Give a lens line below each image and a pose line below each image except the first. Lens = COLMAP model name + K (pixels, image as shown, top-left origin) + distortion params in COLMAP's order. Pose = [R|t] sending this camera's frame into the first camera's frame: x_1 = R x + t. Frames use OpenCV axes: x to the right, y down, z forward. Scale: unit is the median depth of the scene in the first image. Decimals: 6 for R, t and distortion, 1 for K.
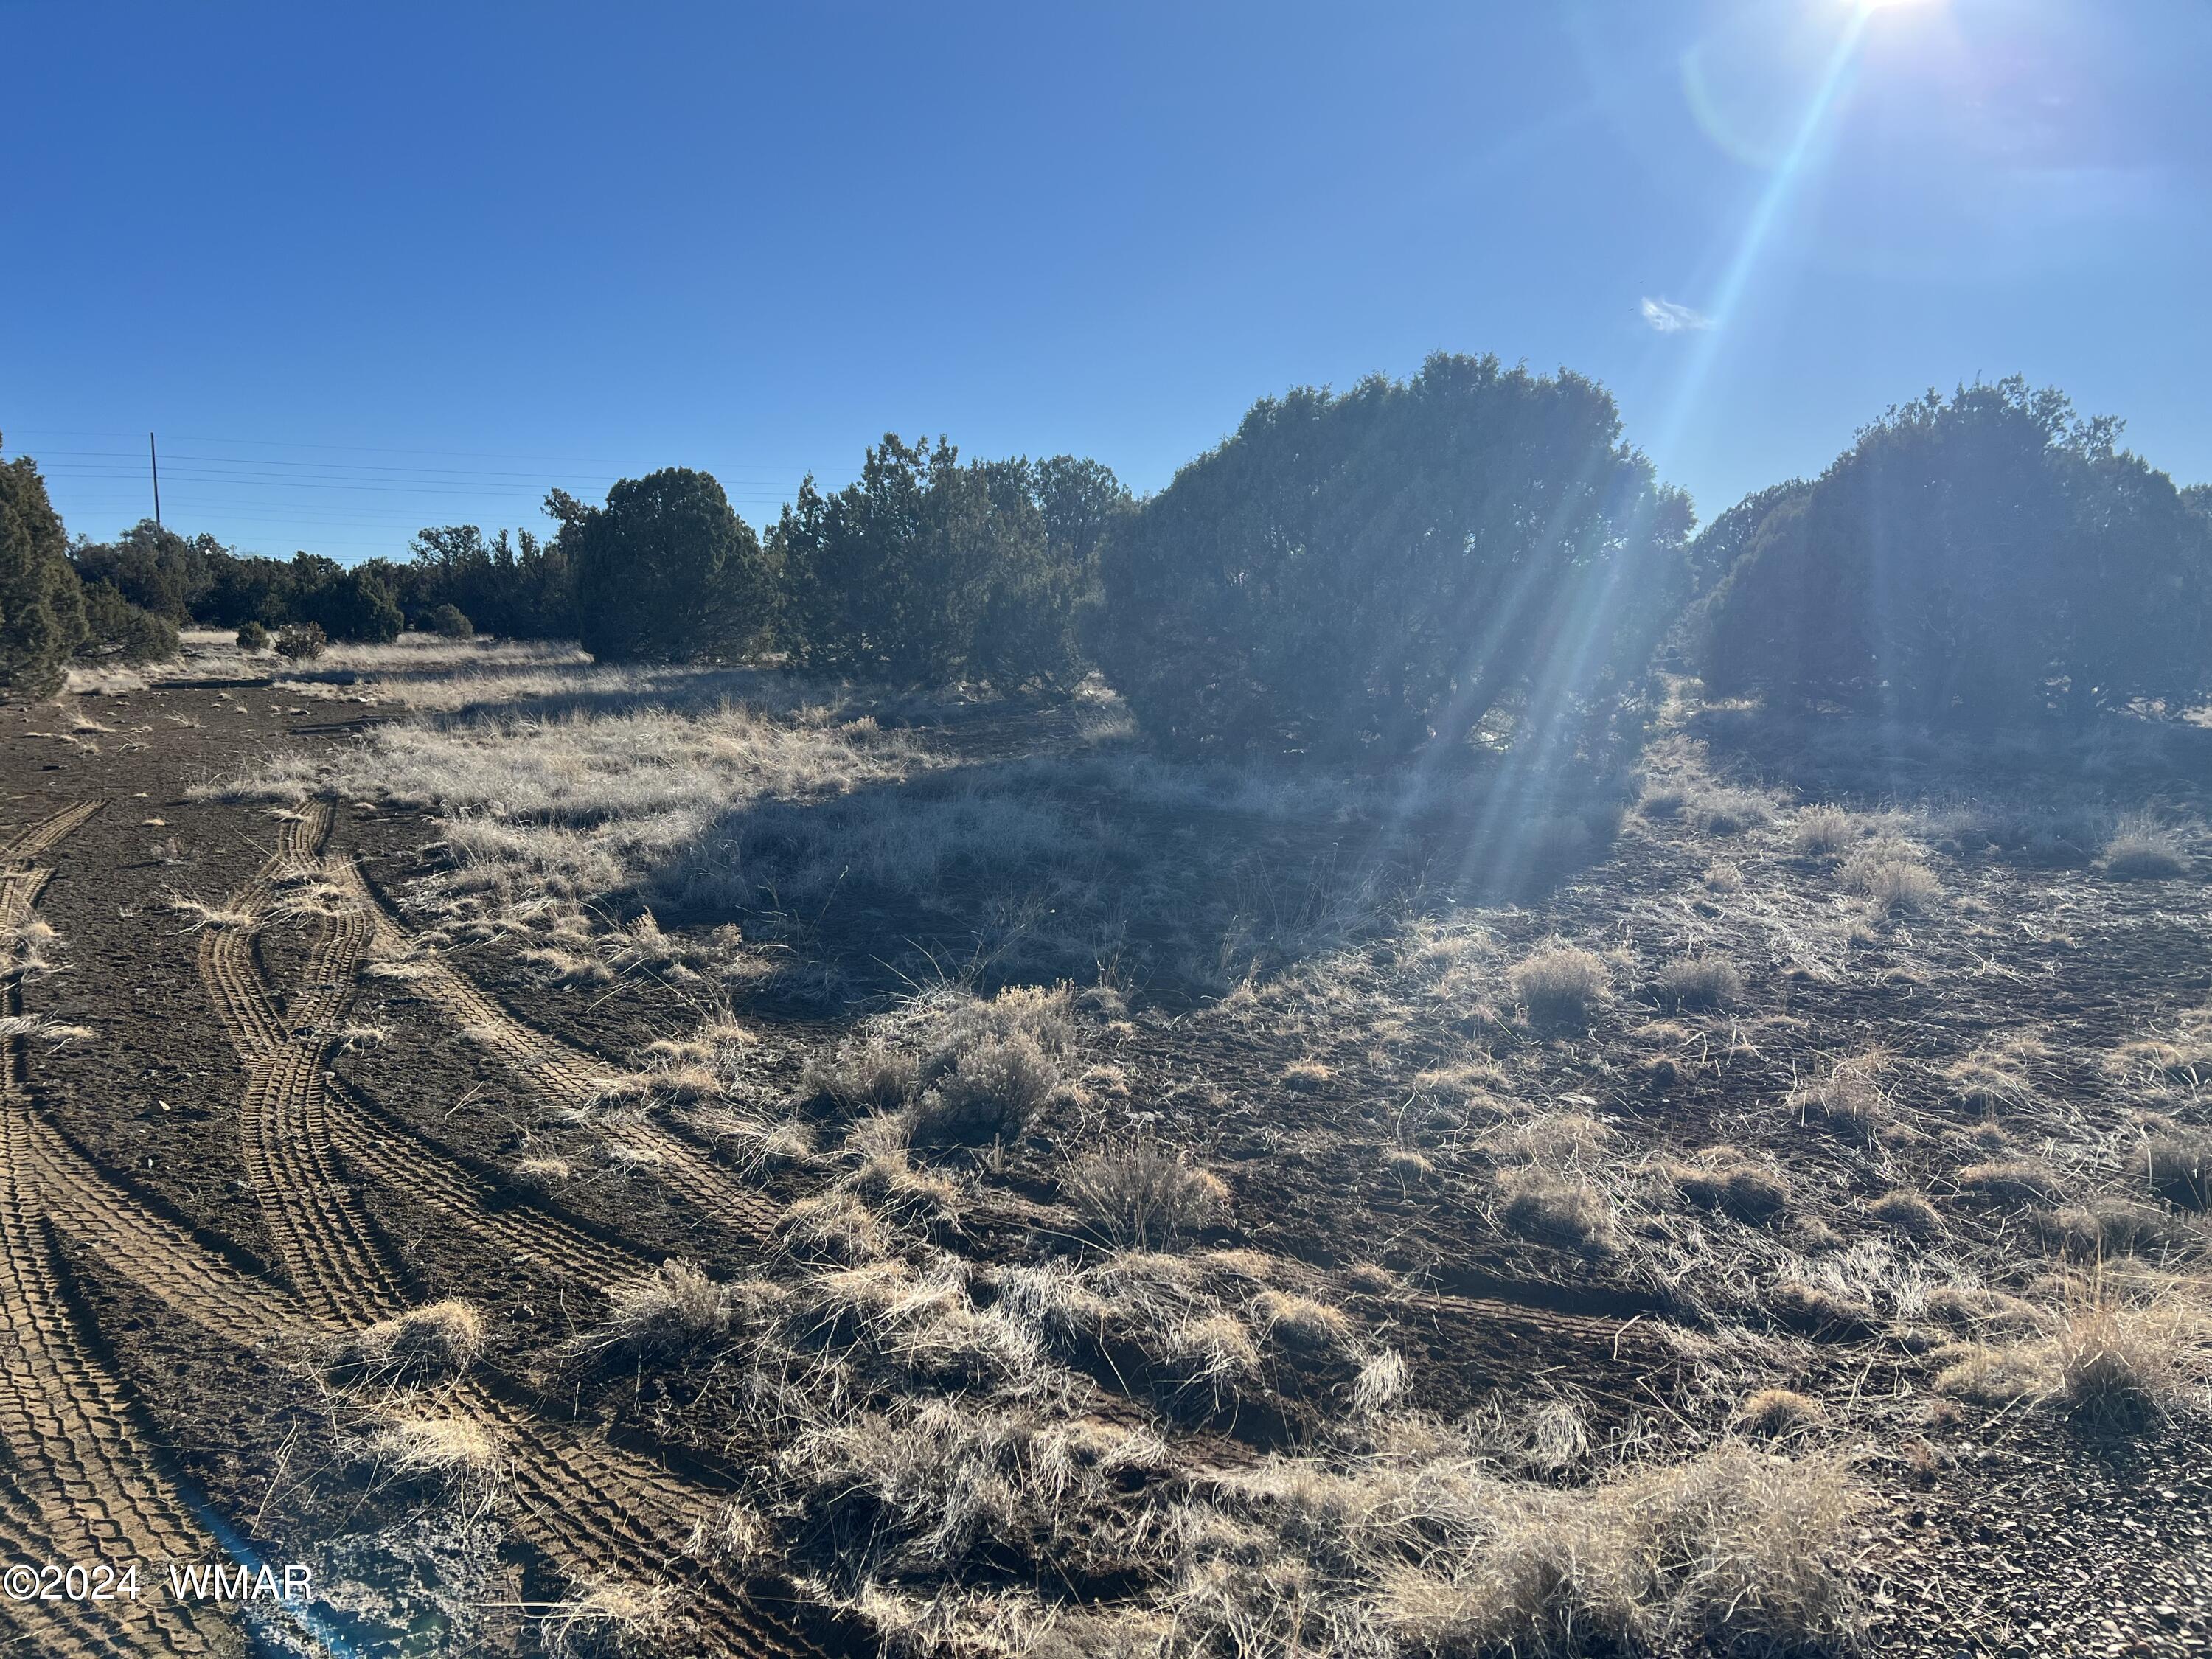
lens RADIAL K [[1649.5, 0, 1186.8], [0, 1649.5, 808.3], [0, 0, 1]] dist [0.060708, -0.052774]
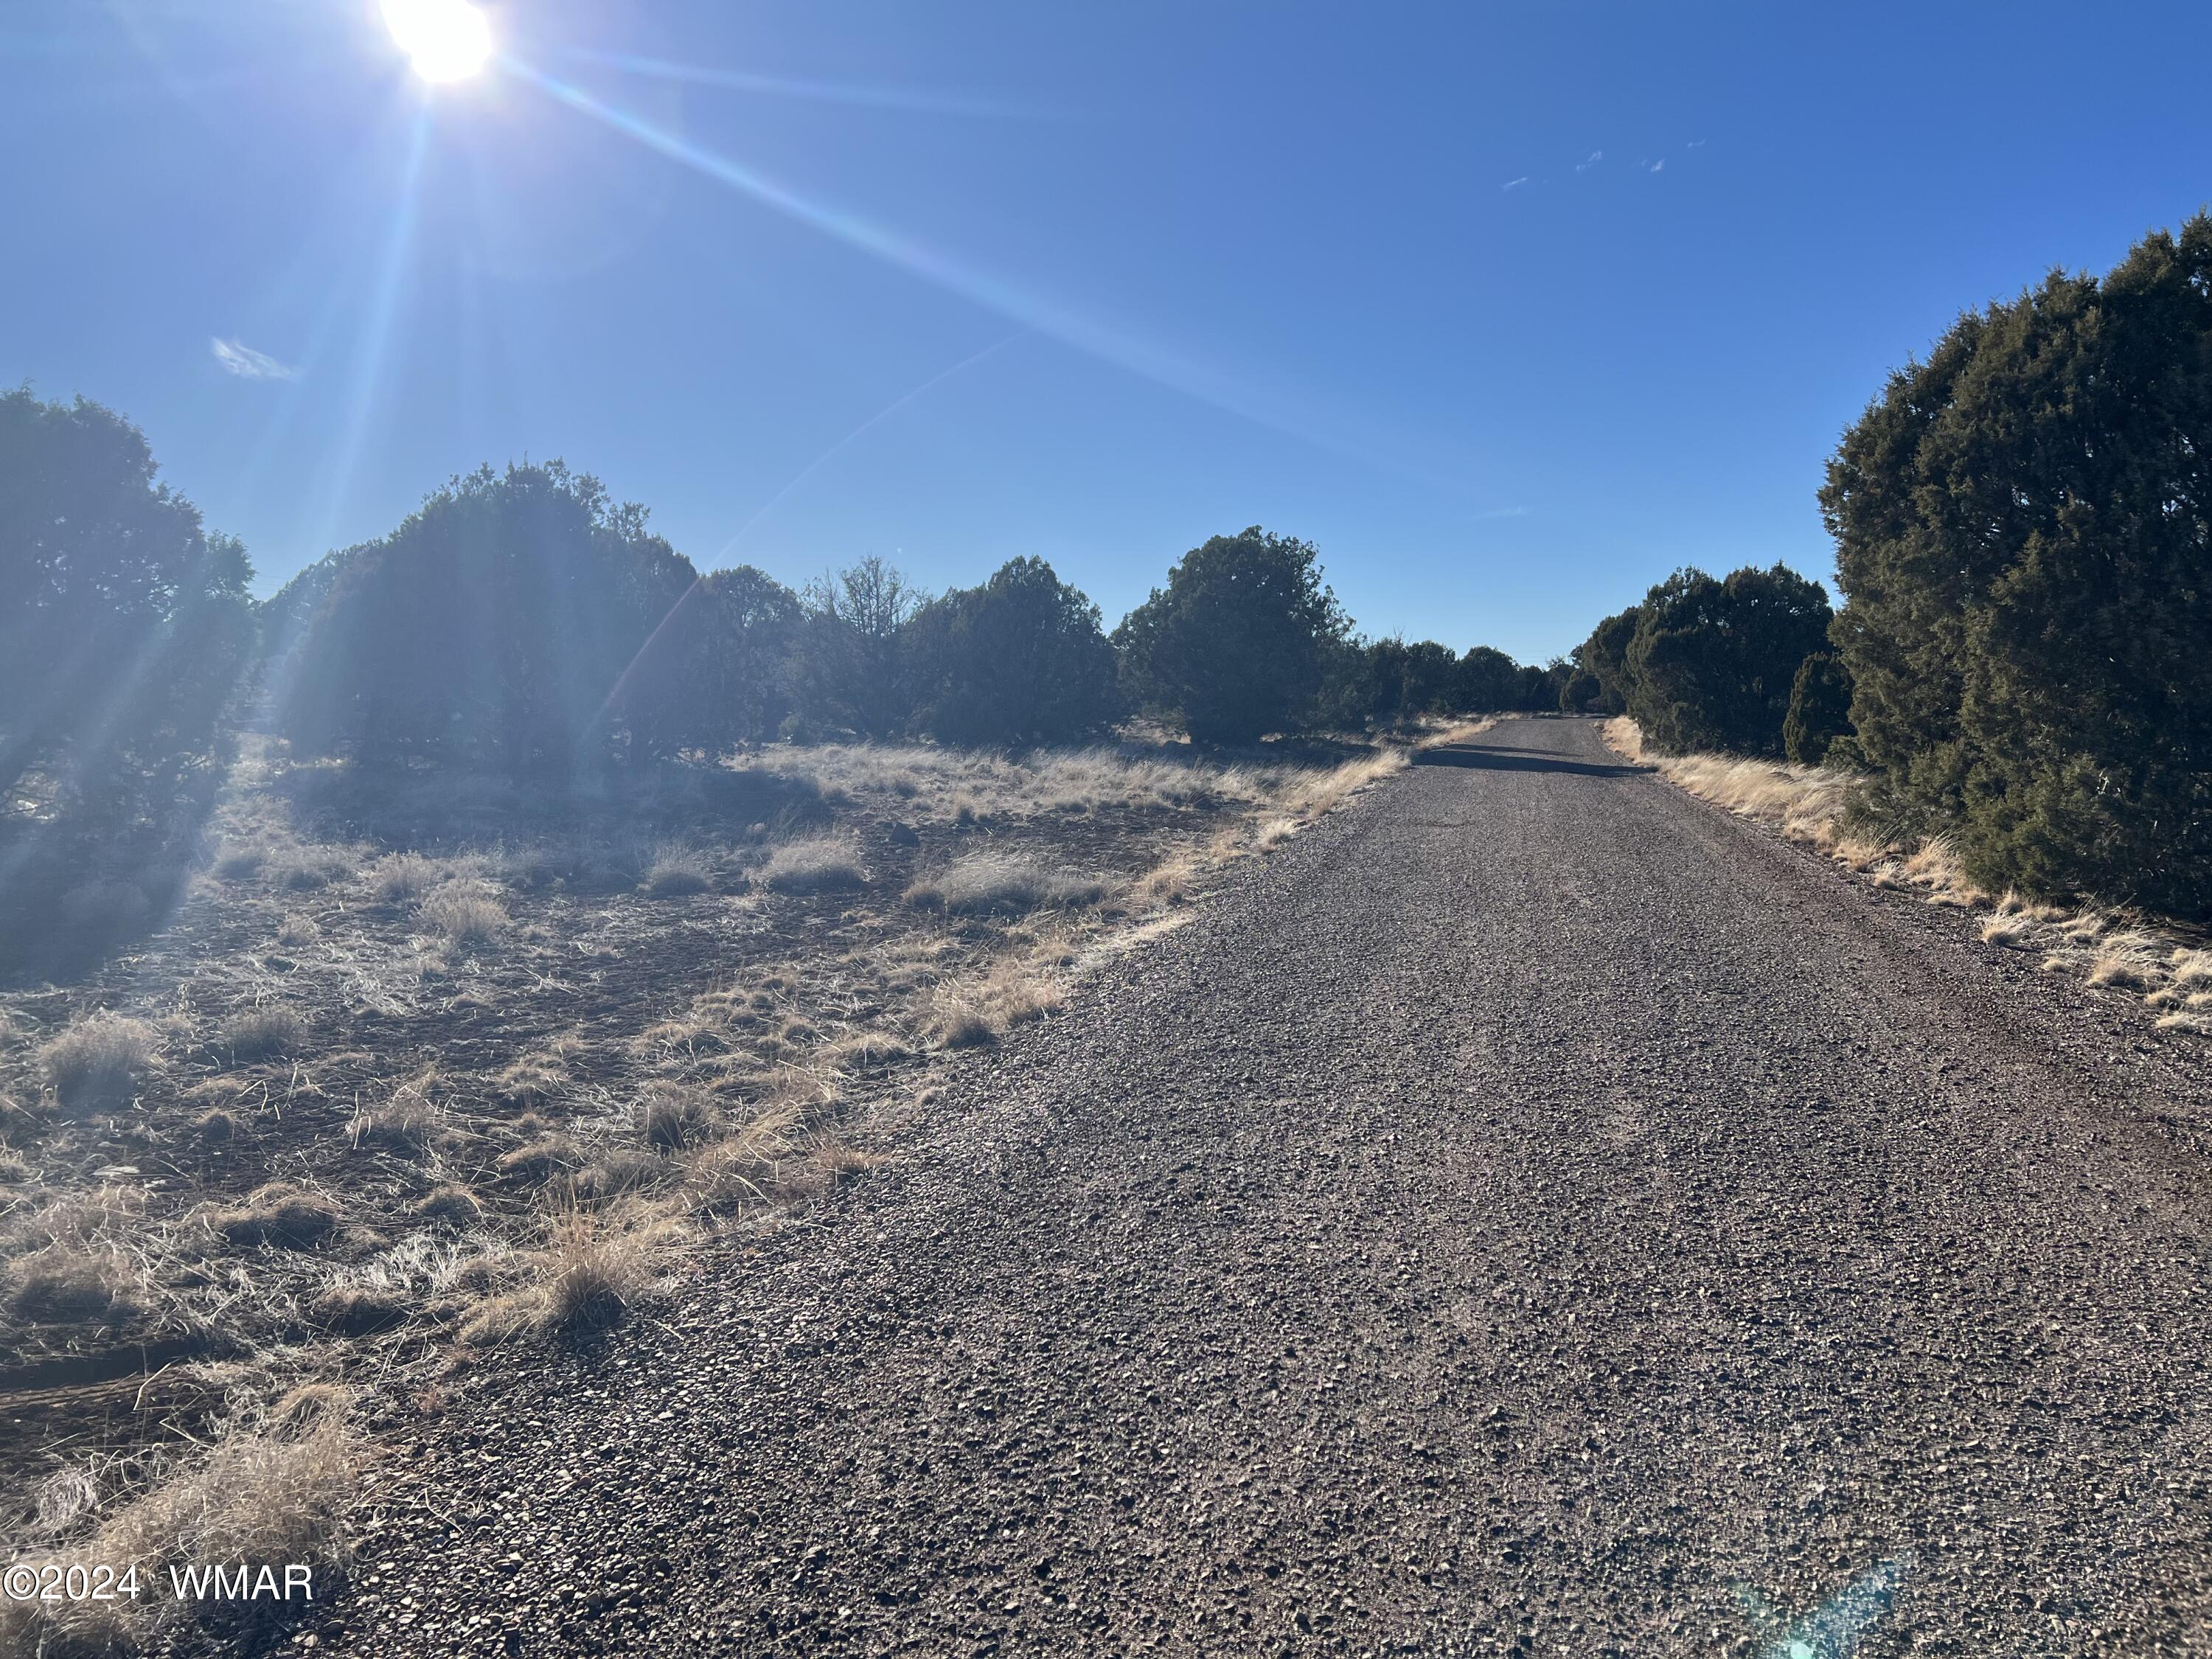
lens RADIAL K [[1649.5, 0, 1145.4], [0, 1649.5, 829.4], [0, 0, 1]] dist [0.060708, -0.052774]
pose [[0.734183, -0.049476, 0.677146, 0.028840], [0.070018, 0.997541, -0.003030, 0.024518], [-0.675331, 0.049637, 0.735842, -0.094220]]
